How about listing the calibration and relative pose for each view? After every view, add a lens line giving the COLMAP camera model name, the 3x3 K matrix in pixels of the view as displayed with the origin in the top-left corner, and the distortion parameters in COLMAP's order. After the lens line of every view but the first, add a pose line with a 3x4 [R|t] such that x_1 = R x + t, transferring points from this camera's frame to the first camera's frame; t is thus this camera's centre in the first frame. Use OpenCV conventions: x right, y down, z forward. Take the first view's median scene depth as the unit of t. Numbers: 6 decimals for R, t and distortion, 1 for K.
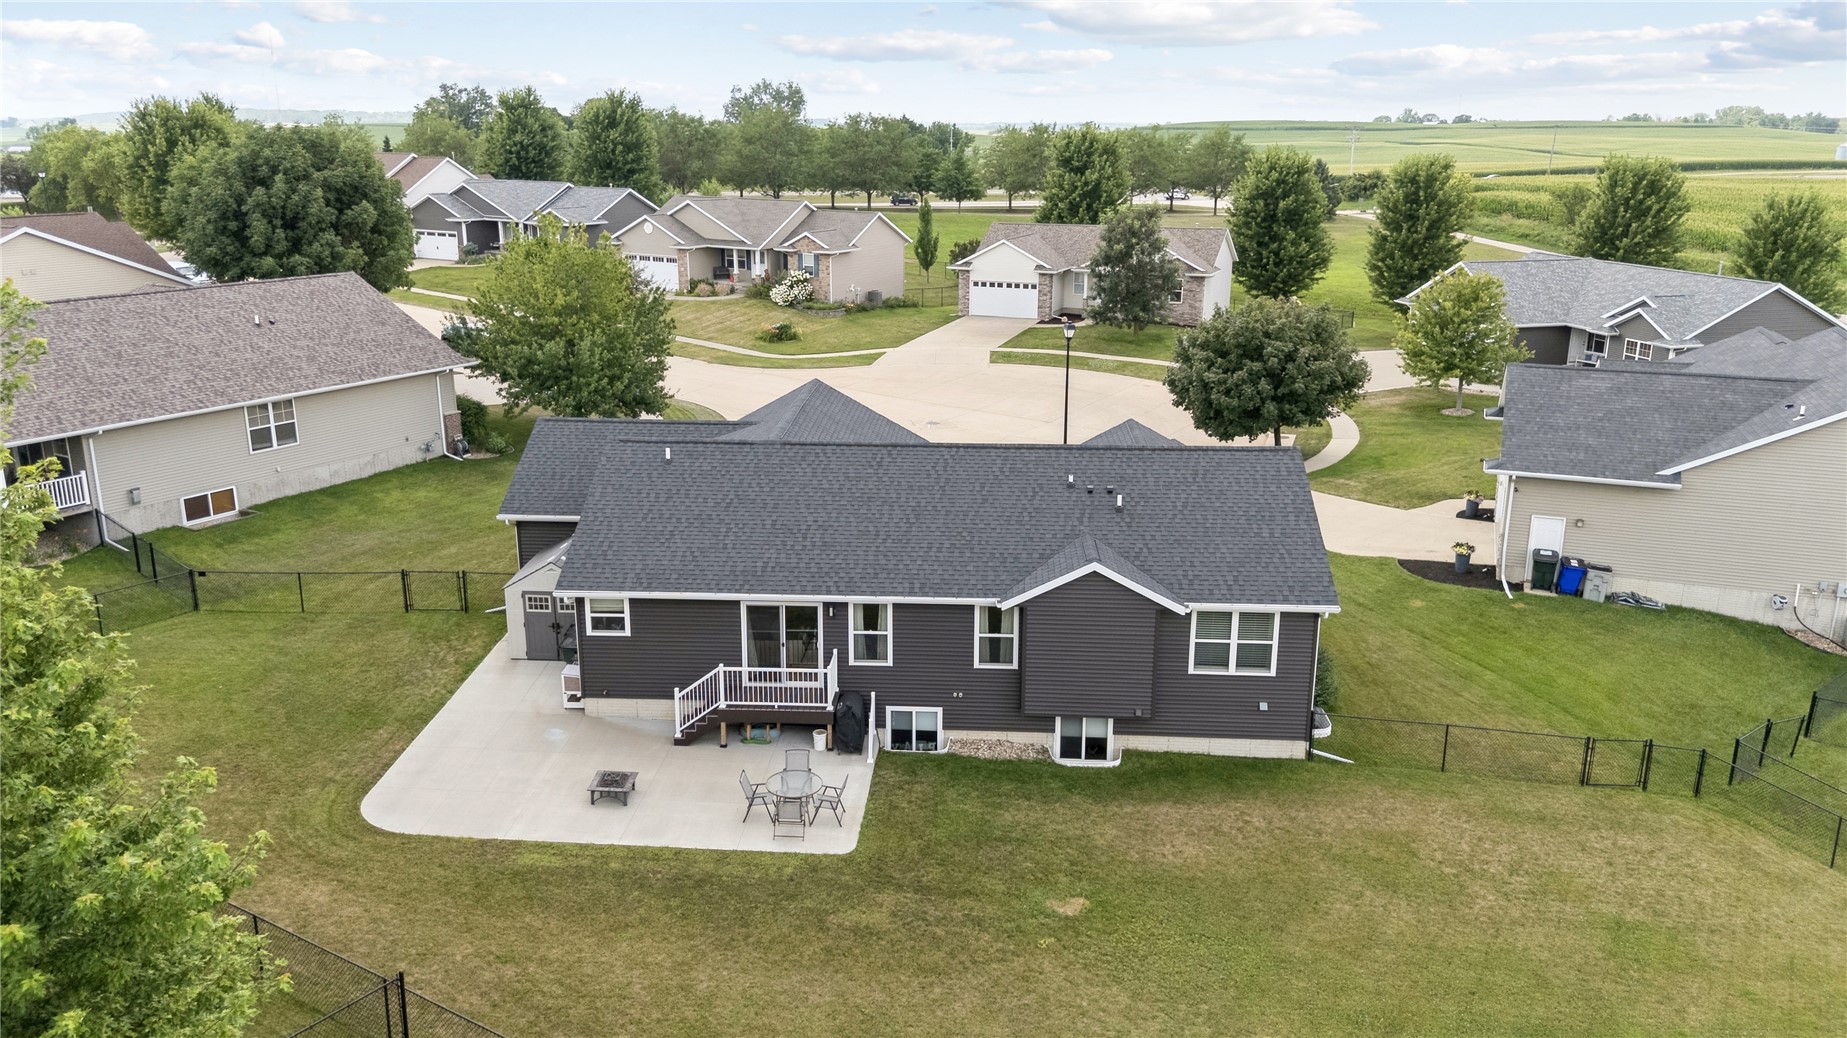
lens RADIAL K [[1377.3, 0, 913.1], [0, 1377.3, 514.9], [0, 0, 1]] dist [0.120643, -0.111452]
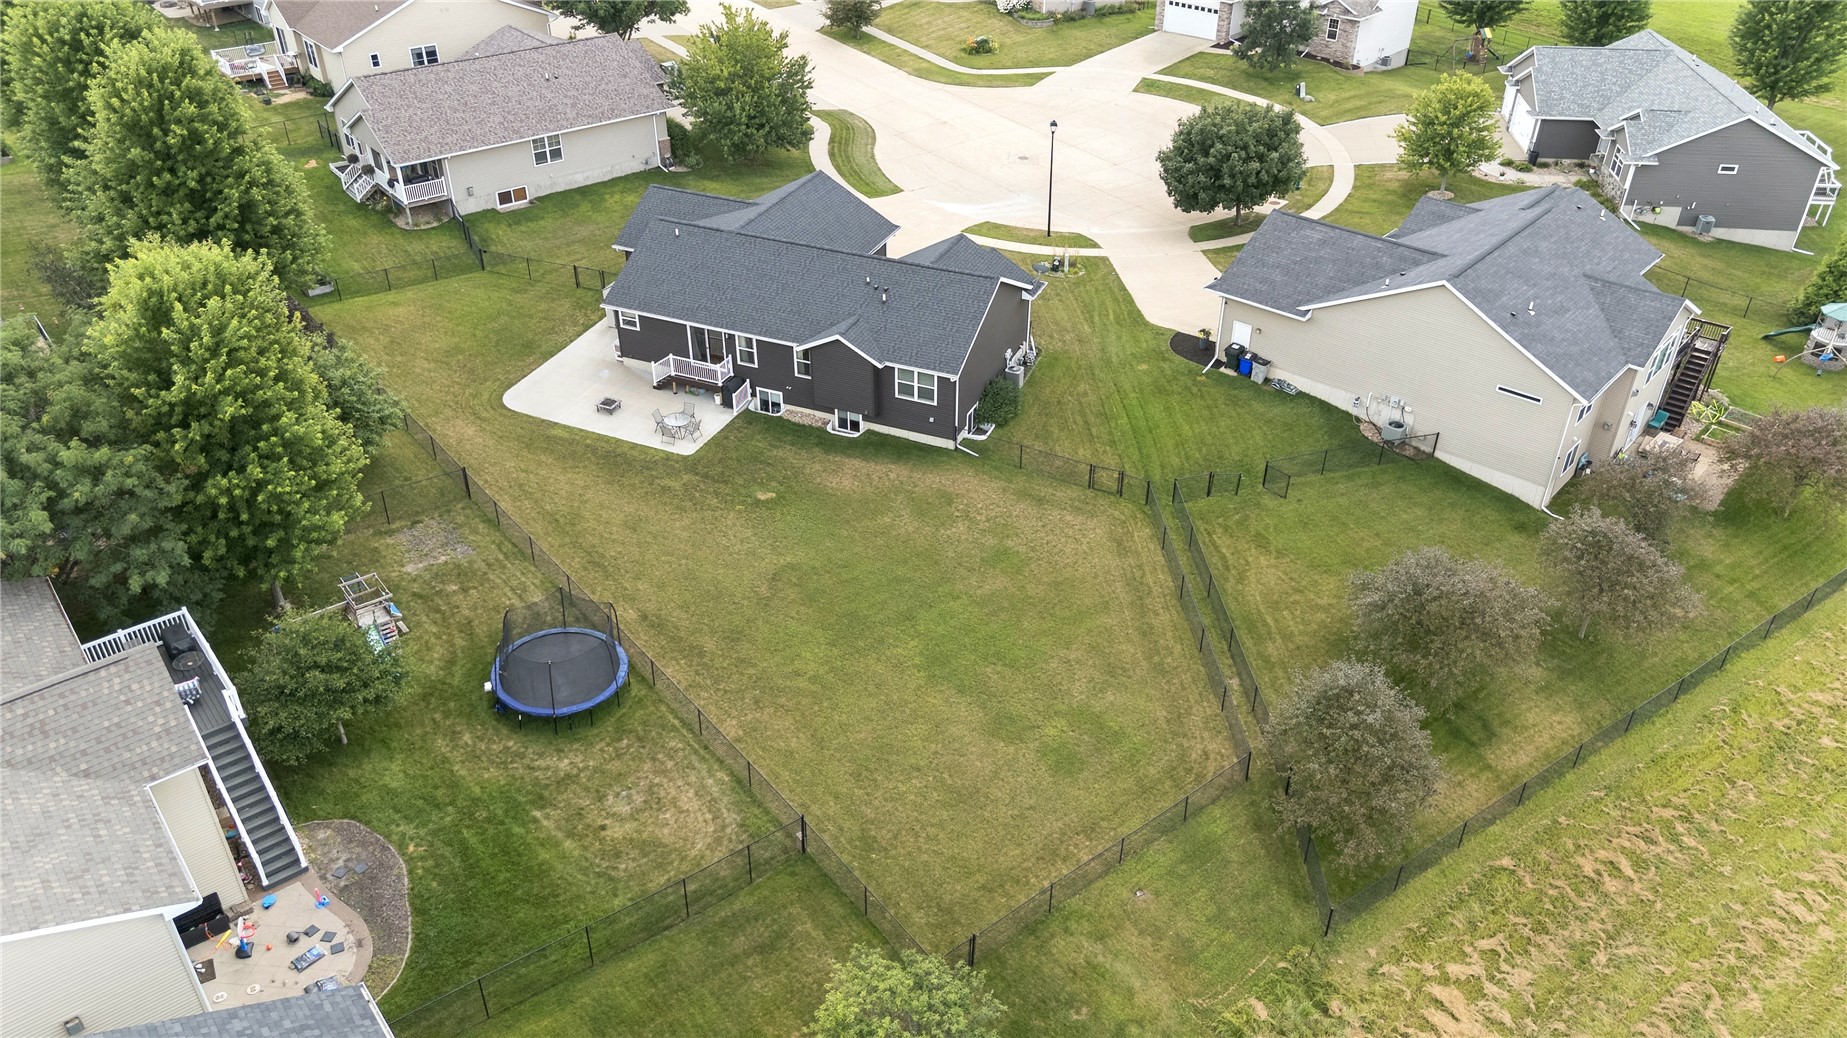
lens RADIAL K [[1377.3, 0, 913.1], [0, 1377.3, 514.9], [0, 0, 1]] dist [0.120643, -0.111452]
pose [[0.937782, 0.190292, -0.290436, 0.613470], [-0.094922, 0.945088, 0.312727, -0.249695], [0.333997, -0.265701, 0.904350, -0.571170]]
